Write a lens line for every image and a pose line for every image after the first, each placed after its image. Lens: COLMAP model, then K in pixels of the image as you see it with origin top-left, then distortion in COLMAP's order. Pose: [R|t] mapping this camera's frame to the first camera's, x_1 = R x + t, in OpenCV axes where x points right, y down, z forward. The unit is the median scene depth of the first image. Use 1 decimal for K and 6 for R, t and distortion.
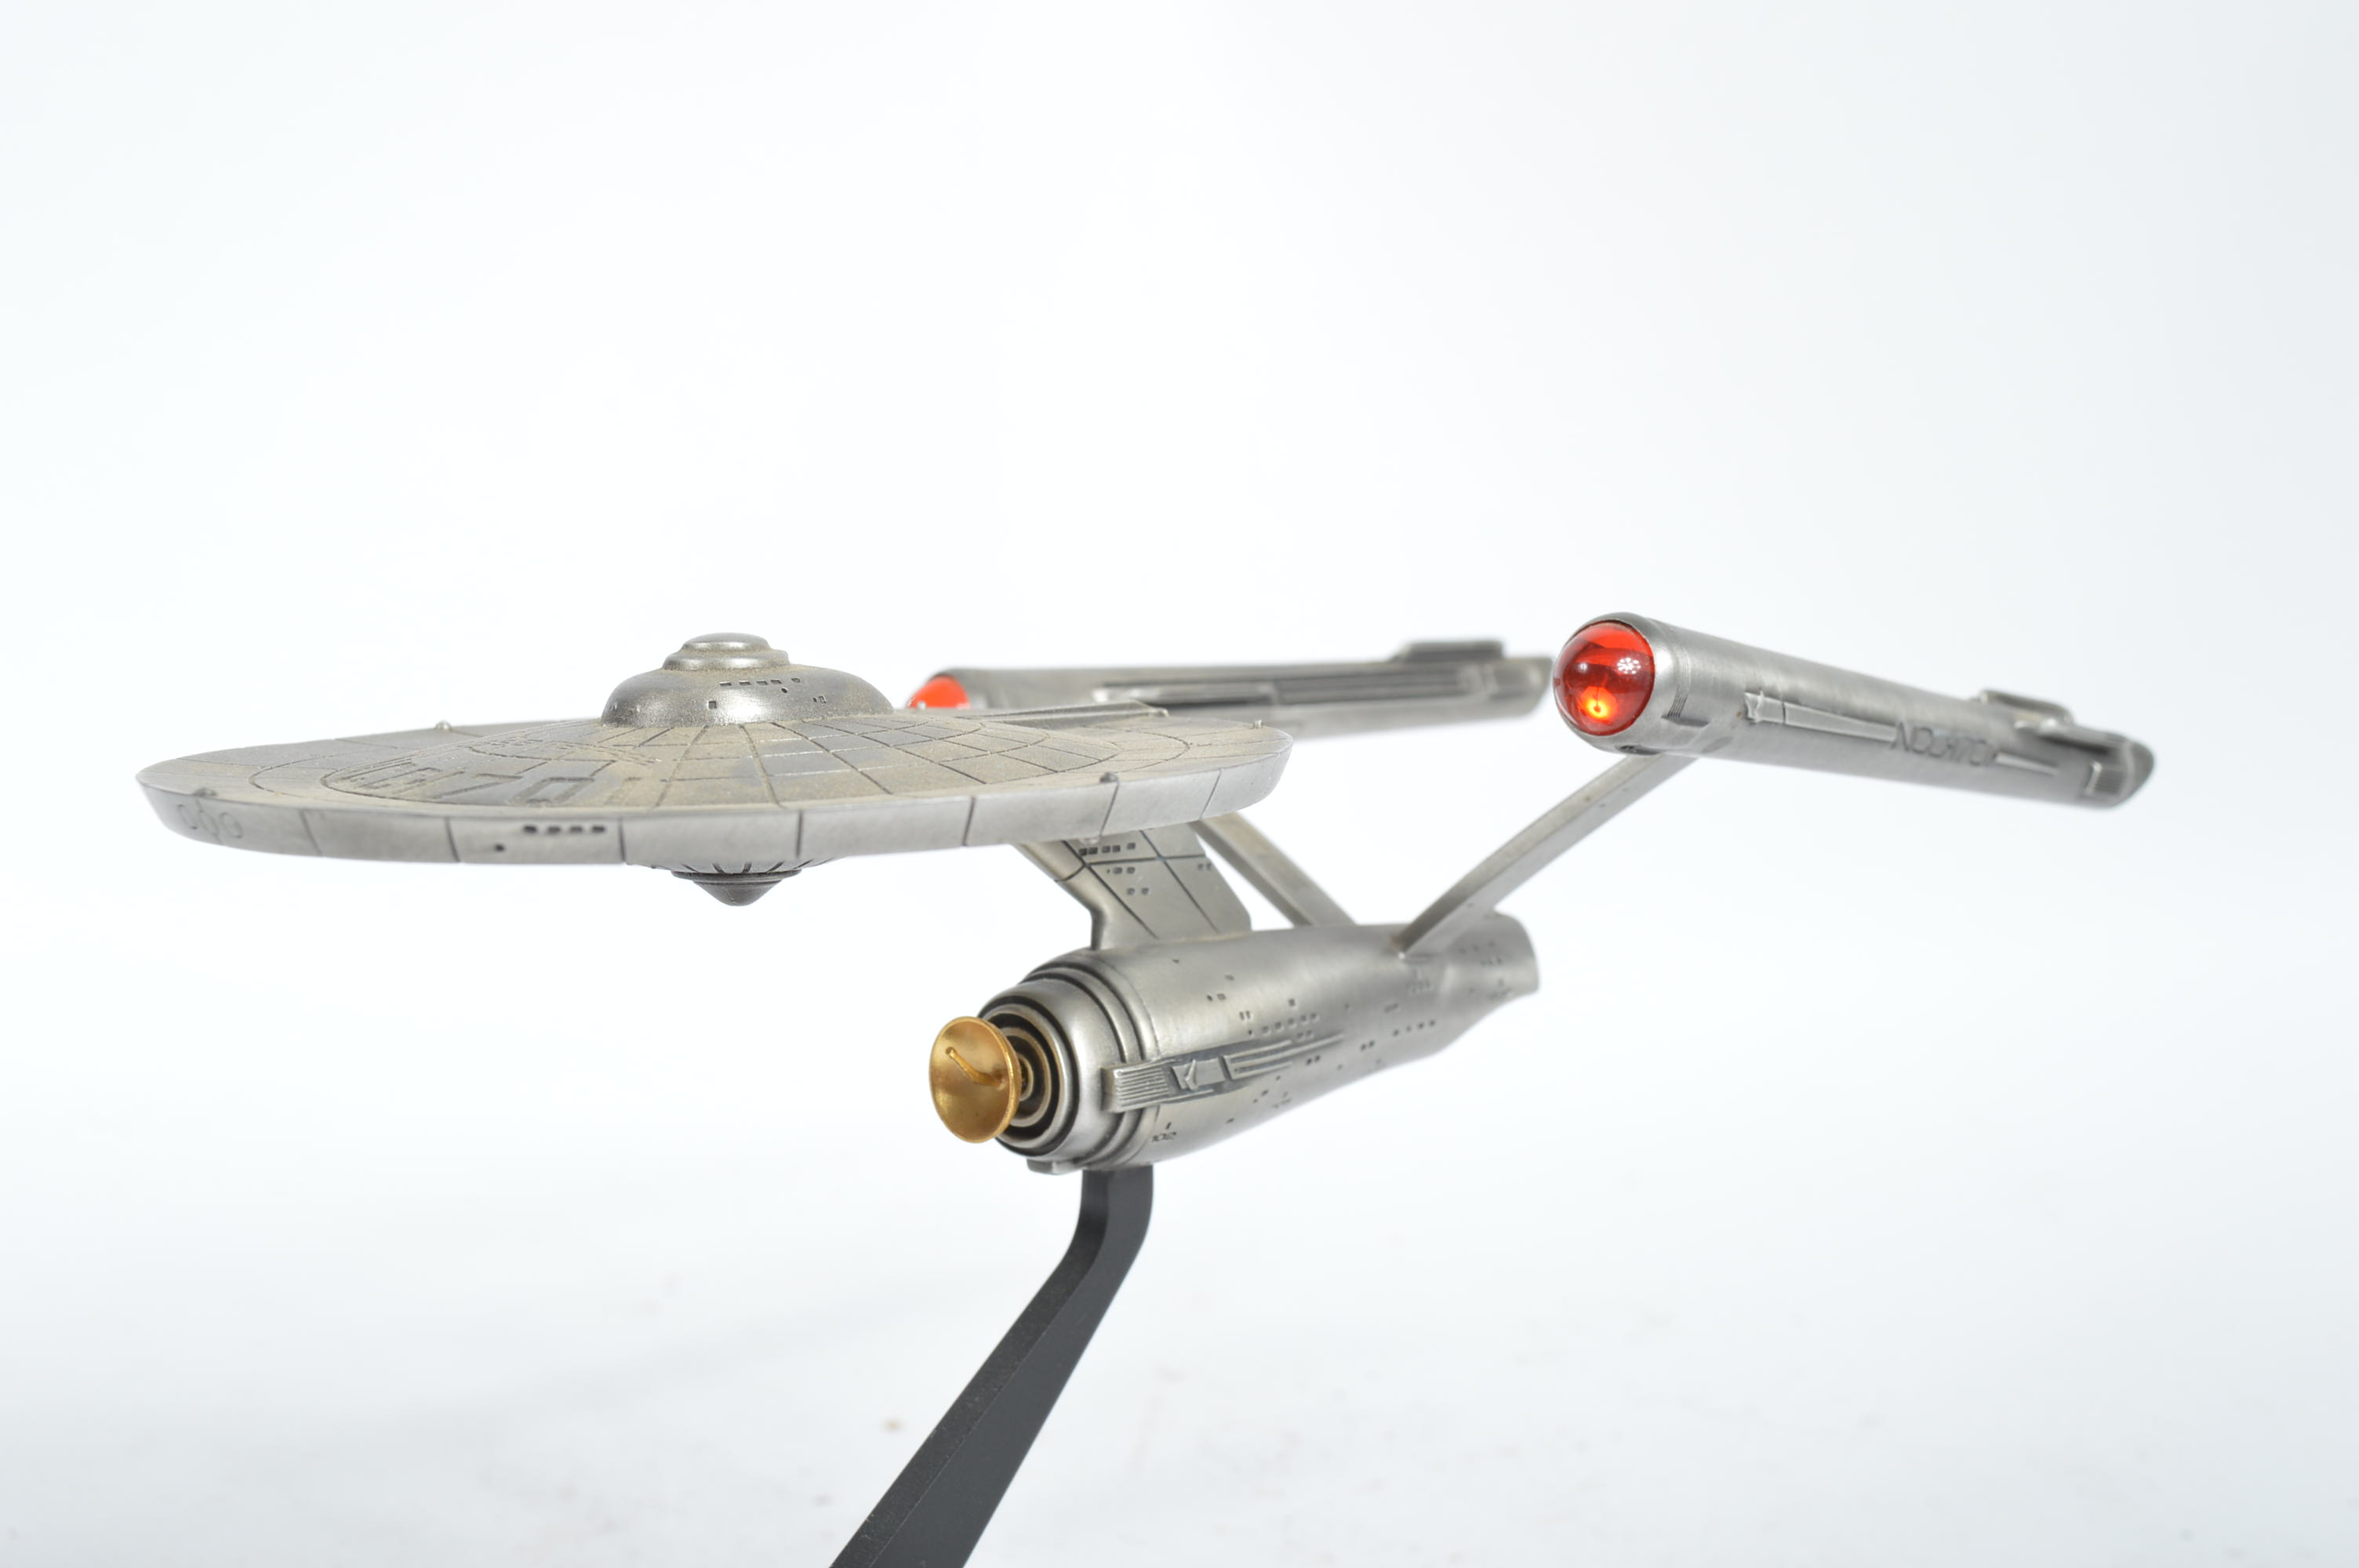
lens RADIAL K [[3099.2, 0, 1182.0], [0, 3099.2, 786.9], [0, 0, 1]] dist [0.029210, 0.000000]
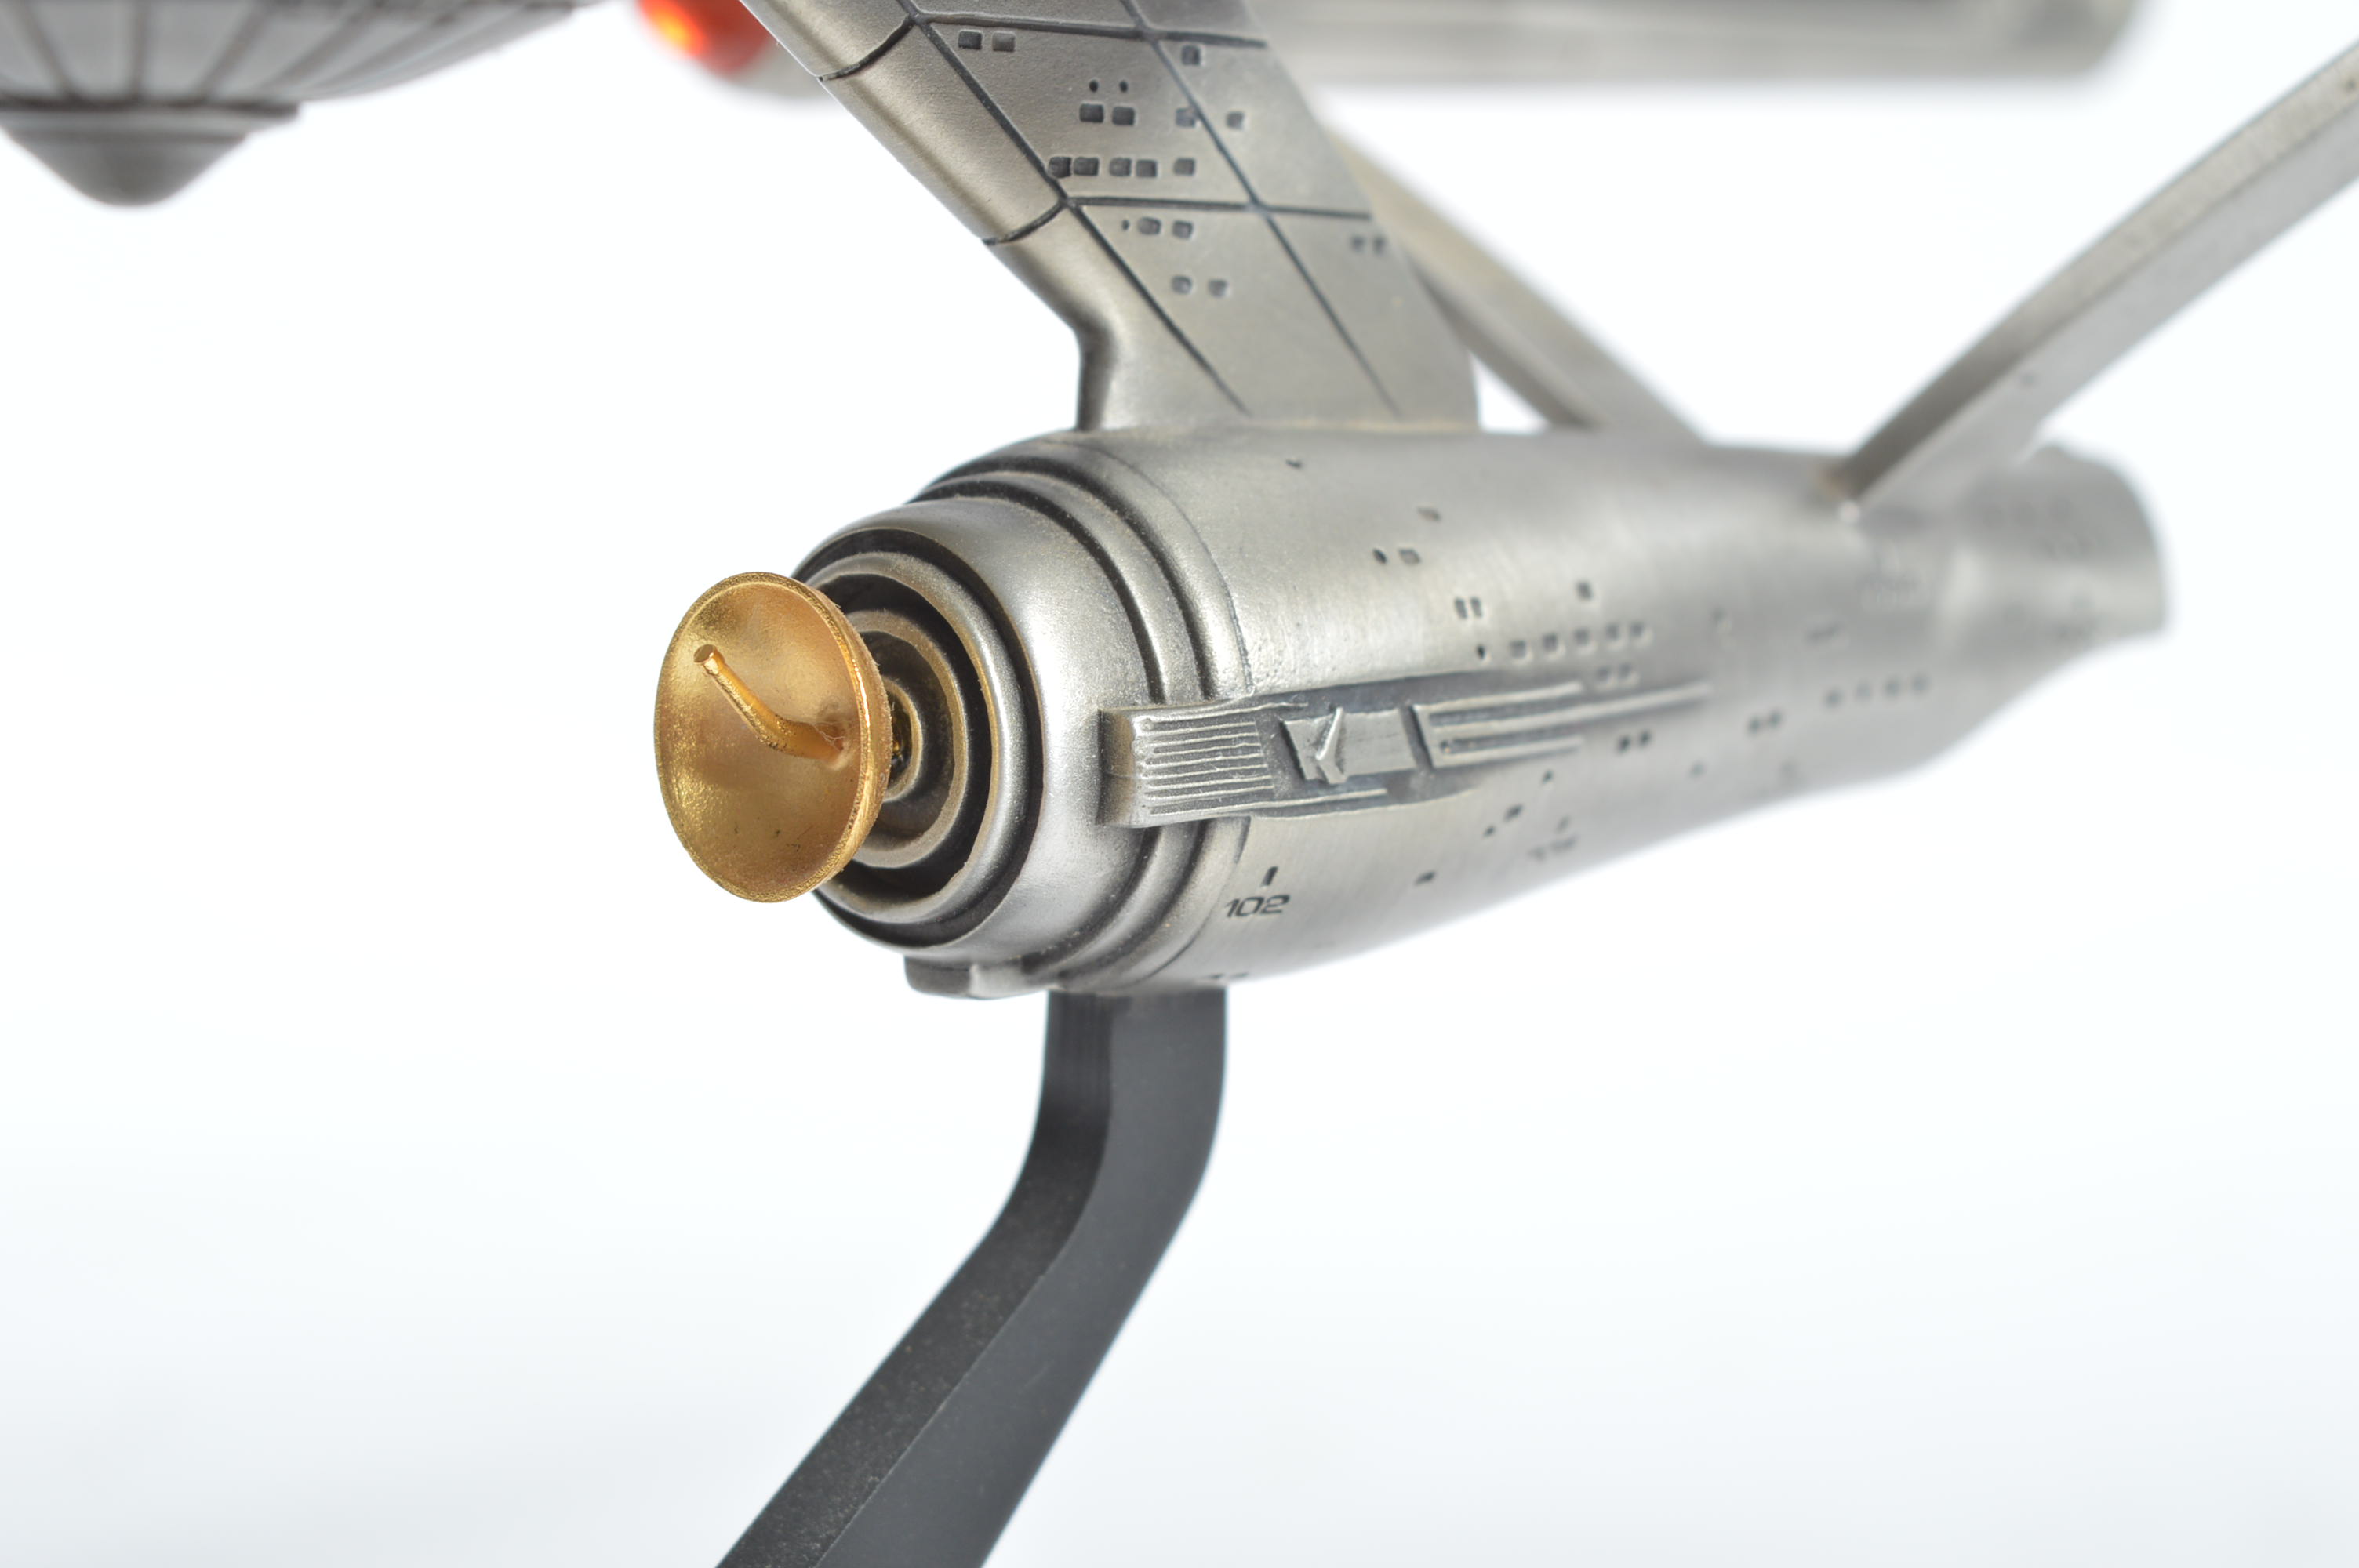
lens RADIAL K [[5559.3, 0, 1178.0], [0, 5559.3, 782.7], [0, 0, 1]] dist [0.148575, 0.000000]
pose [[0.999844, 0.016201, -0.007075, -0.011001], [-0.016060, 0.999680, 0.019556, 0.082601], [0.007390, -0.019439, 0.999784, 0.298770]]
